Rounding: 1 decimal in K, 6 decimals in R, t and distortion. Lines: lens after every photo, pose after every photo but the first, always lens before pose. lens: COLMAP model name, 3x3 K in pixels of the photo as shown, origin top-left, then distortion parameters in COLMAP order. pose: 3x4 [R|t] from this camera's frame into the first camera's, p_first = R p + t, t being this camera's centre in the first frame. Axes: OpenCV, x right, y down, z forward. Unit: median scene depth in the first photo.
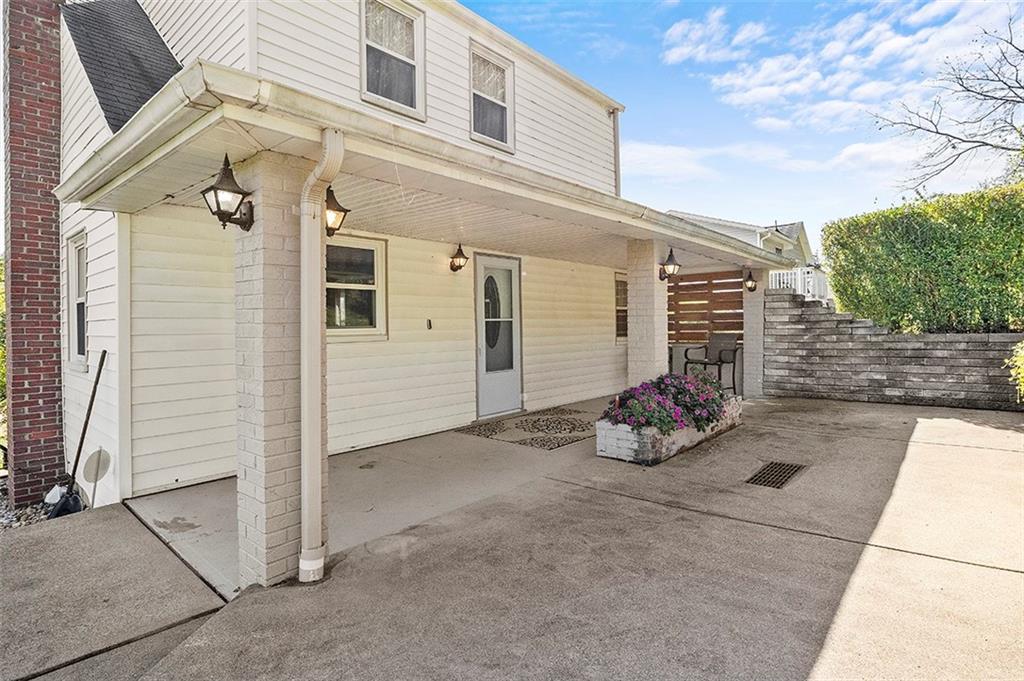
lens RADIAL K [[512.5, 0, 510.5], [0, 512.5, 328.1], [0, 0, 1]] dist [-0.003729, -0.000062]
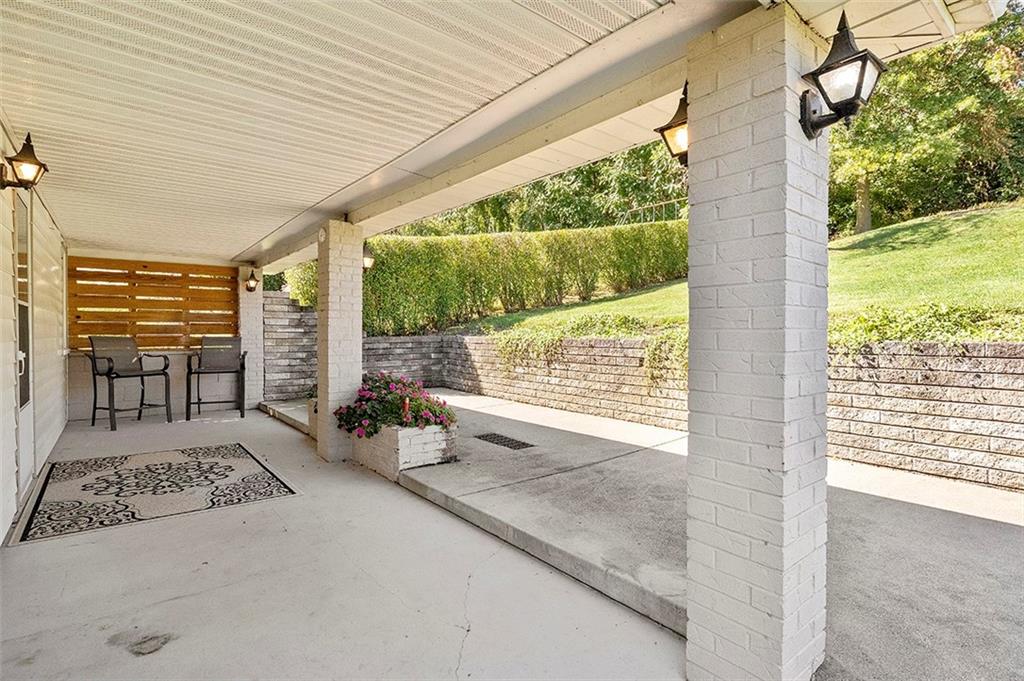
lens RADIAL K [[512.5, 0, 510.5], [0, 512.5, 328.1], [0, 0, 1]] dist [-0.003729, -0.000062]
pose [[0.181811, 0.023386, 0.983055, -0.790362], [0.002113, 0.999706, -0.024173, 0.039360], [-0.983331, 0.006472, 0.181708, 0.809710]]
